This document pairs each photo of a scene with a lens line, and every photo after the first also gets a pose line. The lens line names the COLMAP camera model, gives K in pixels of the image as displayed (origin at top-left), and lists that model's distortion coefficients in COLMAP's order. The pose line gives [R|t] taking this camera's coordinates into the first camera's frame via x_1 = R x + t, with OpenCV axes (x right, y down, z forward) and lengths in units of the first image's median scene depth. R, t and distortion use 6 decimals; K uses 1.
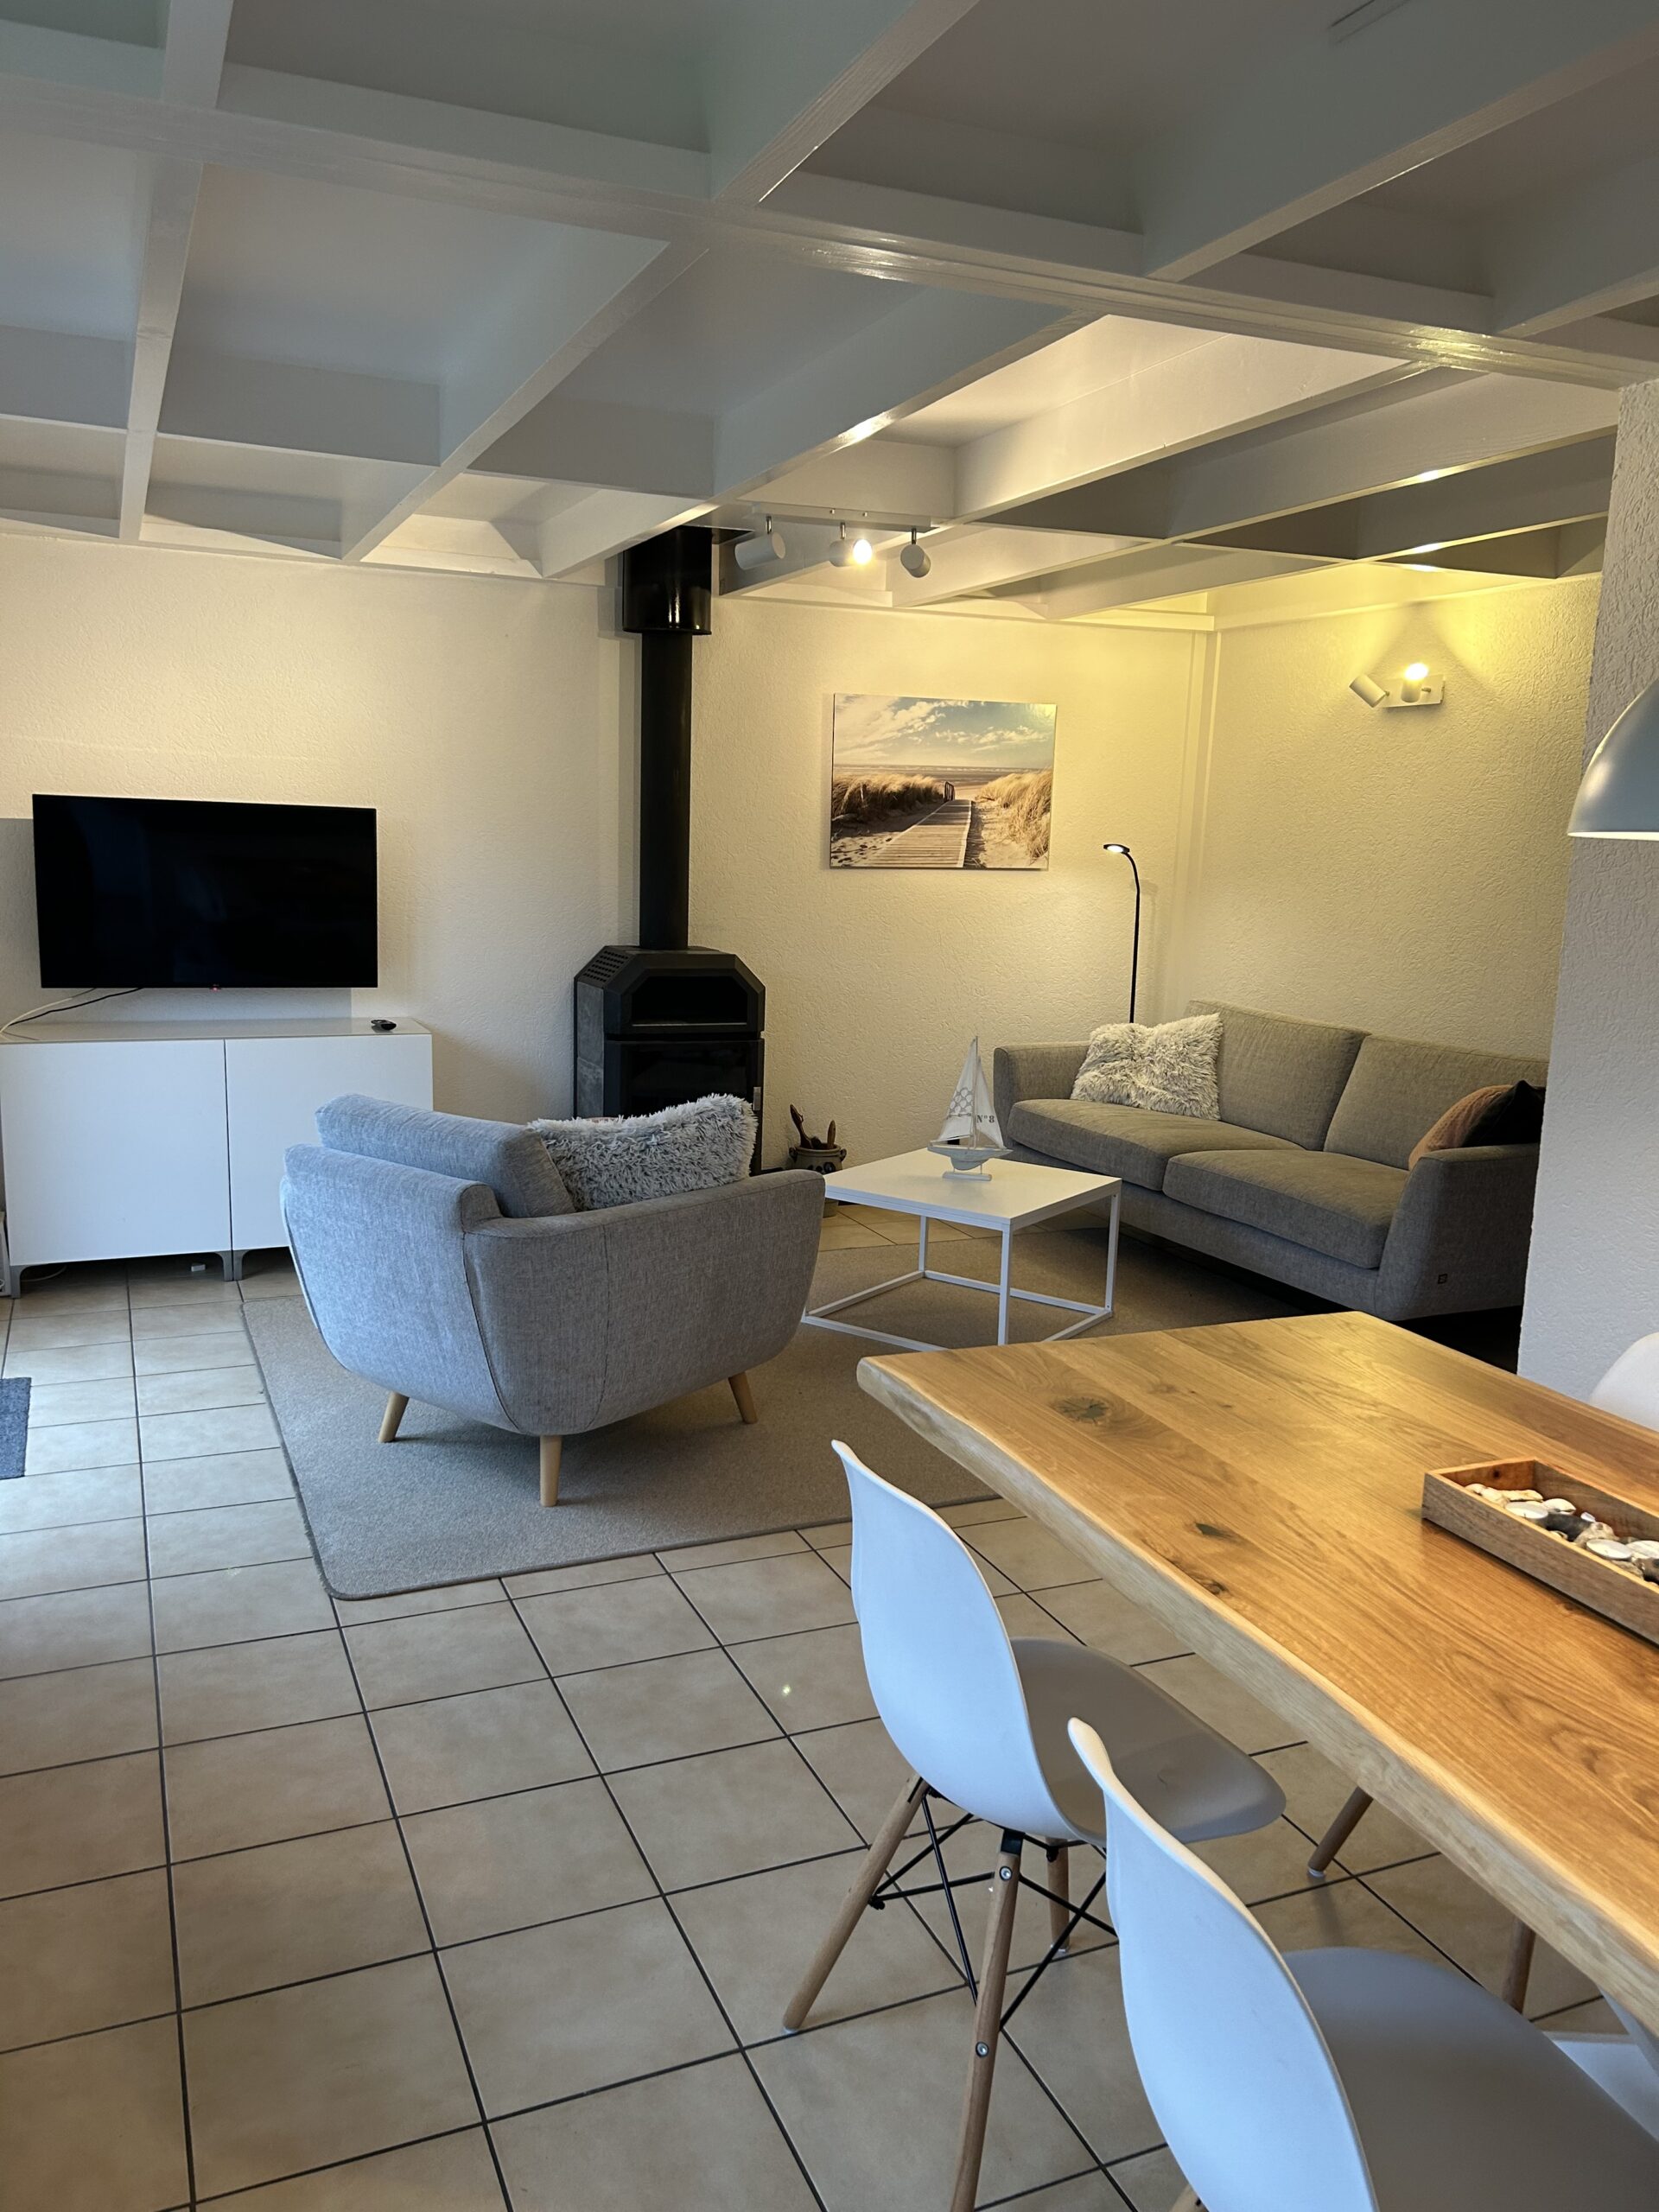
lens RADIAL K [[1702.6, 0, 829.5], [0, 1702.6, 1106.0], [0, 0, 1]] dist [0.110614, -0.002757]
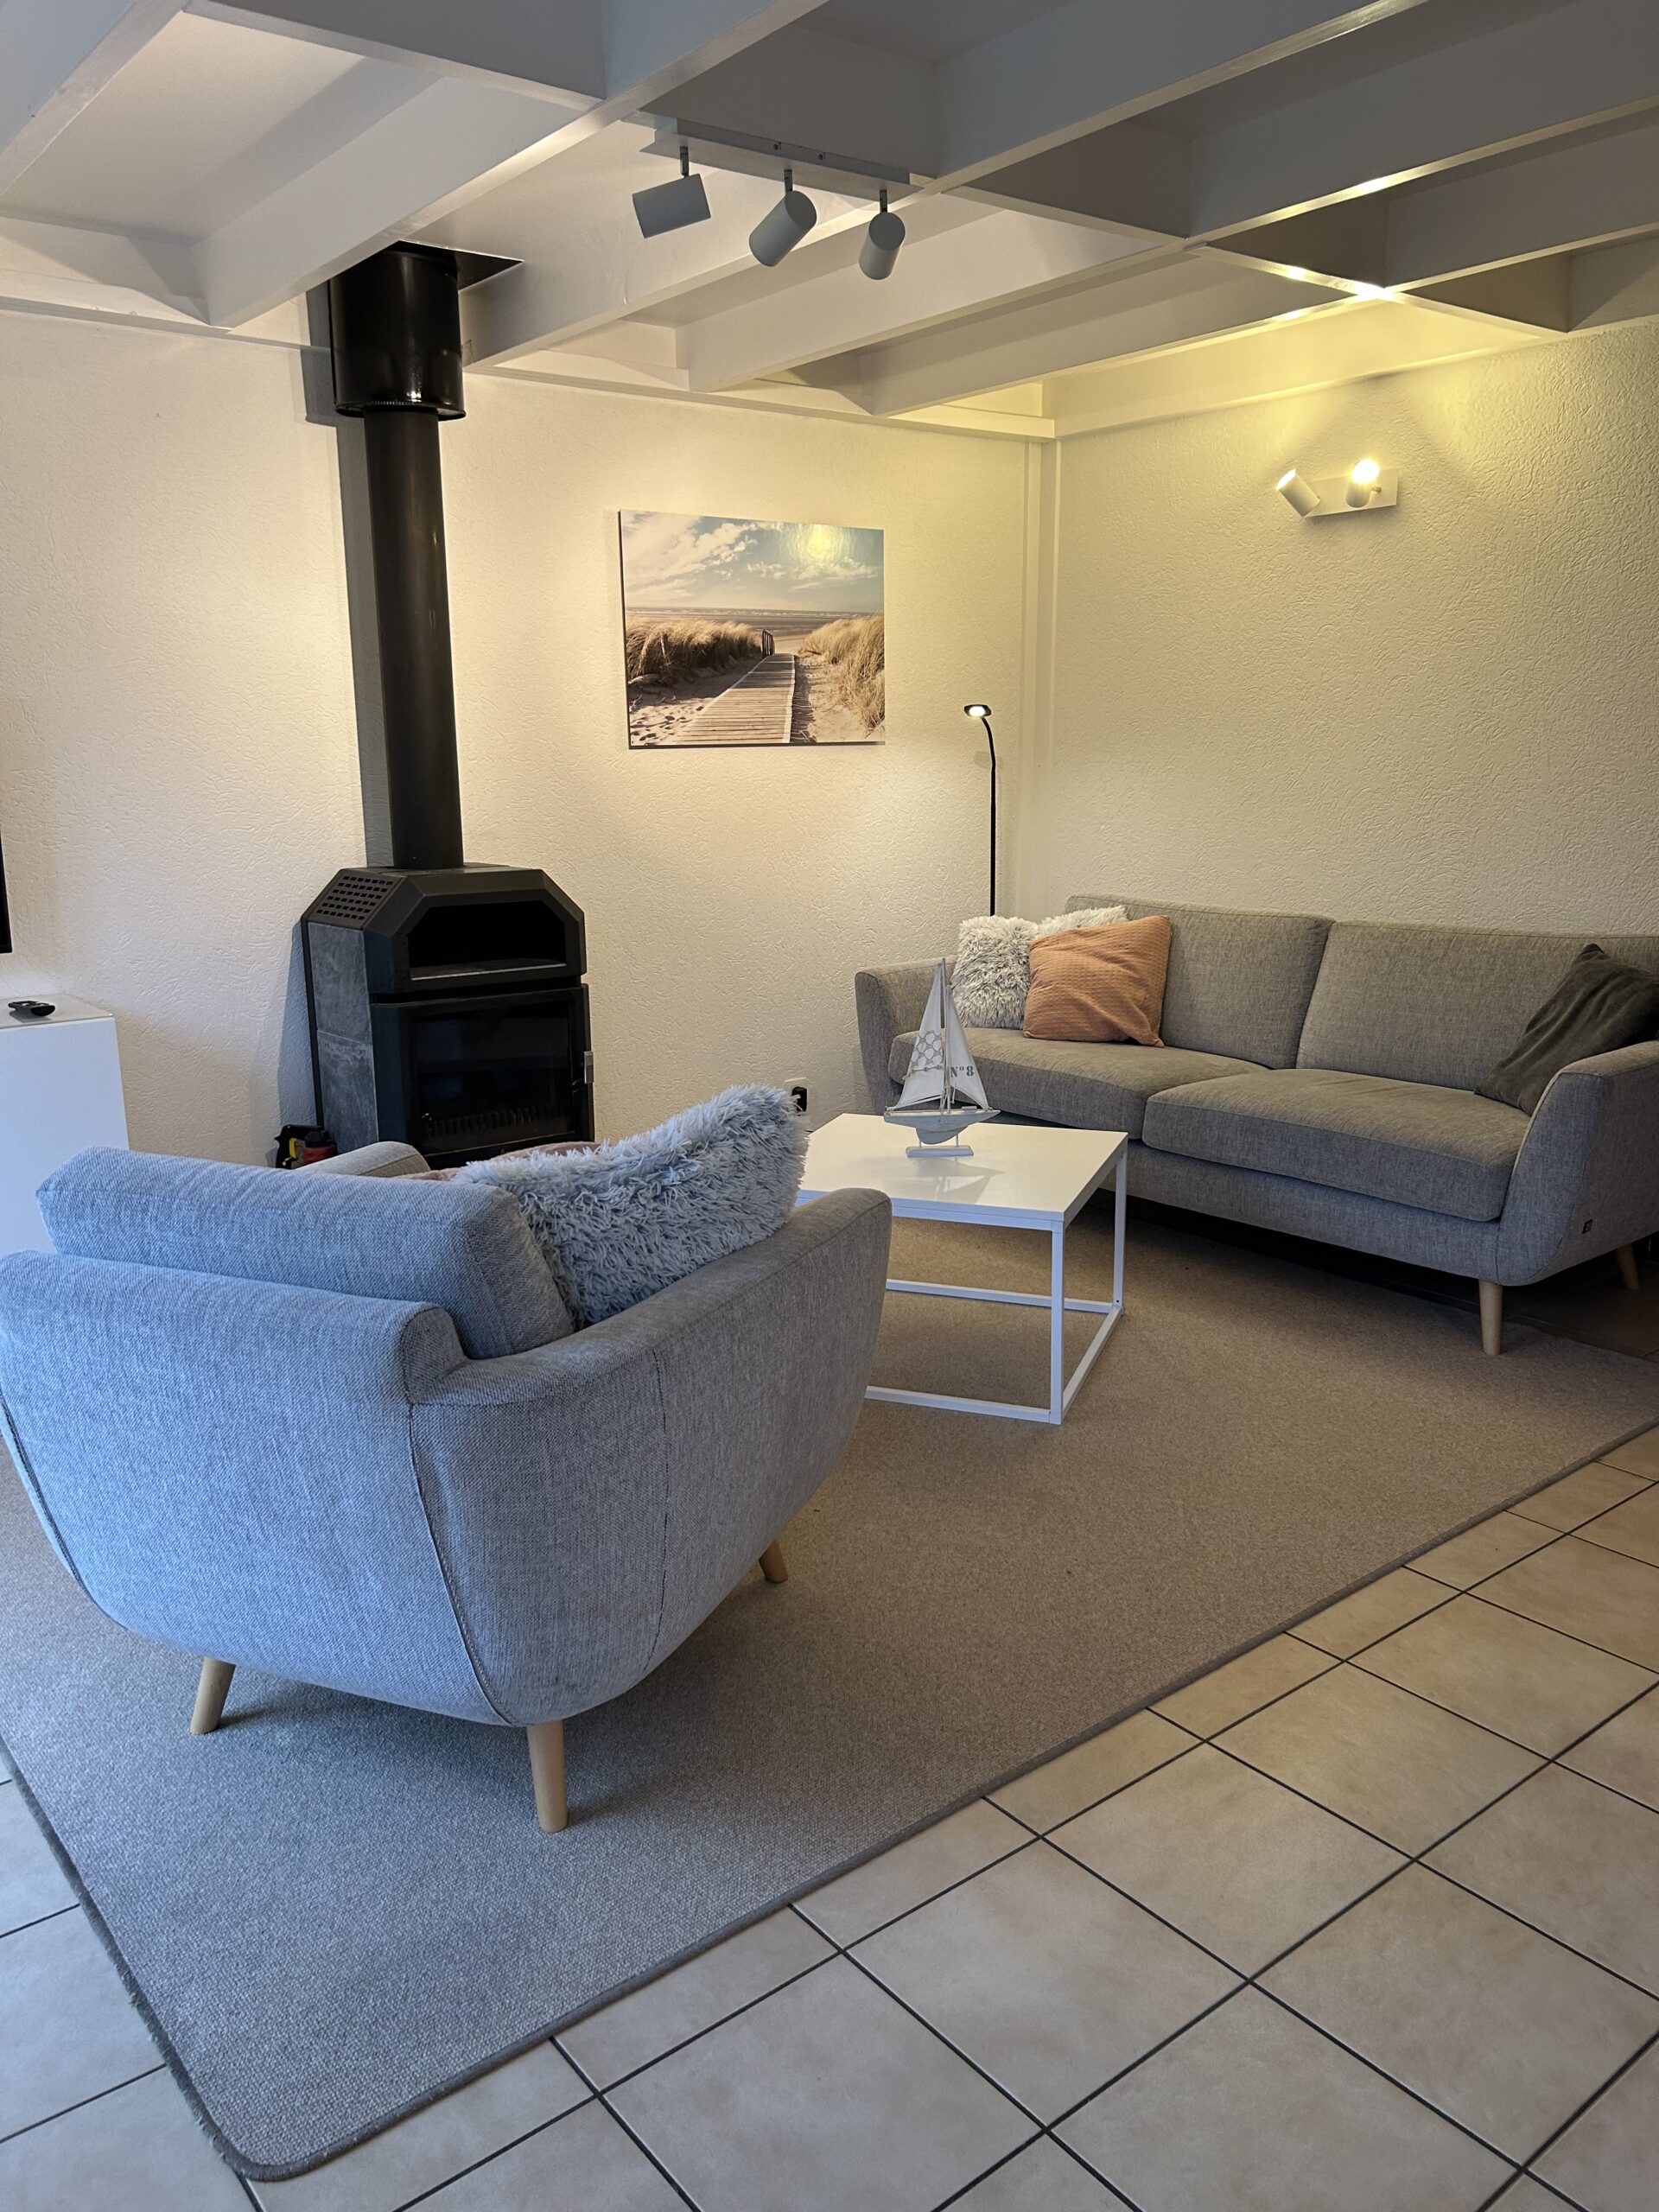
lens RADIAL K [[1688.1, 0, 829.5], [0, 1688.1, 1106.0], [0, 0, 1]] dist [0.044689, -0.002441]
pose [[0.964527, -0.096320, 0.245784, -0.121202], [0.084532, 0.994726, 0.058091, -0.020834], [-0.250083, -0.035254, 0.967582, 0.273954]]
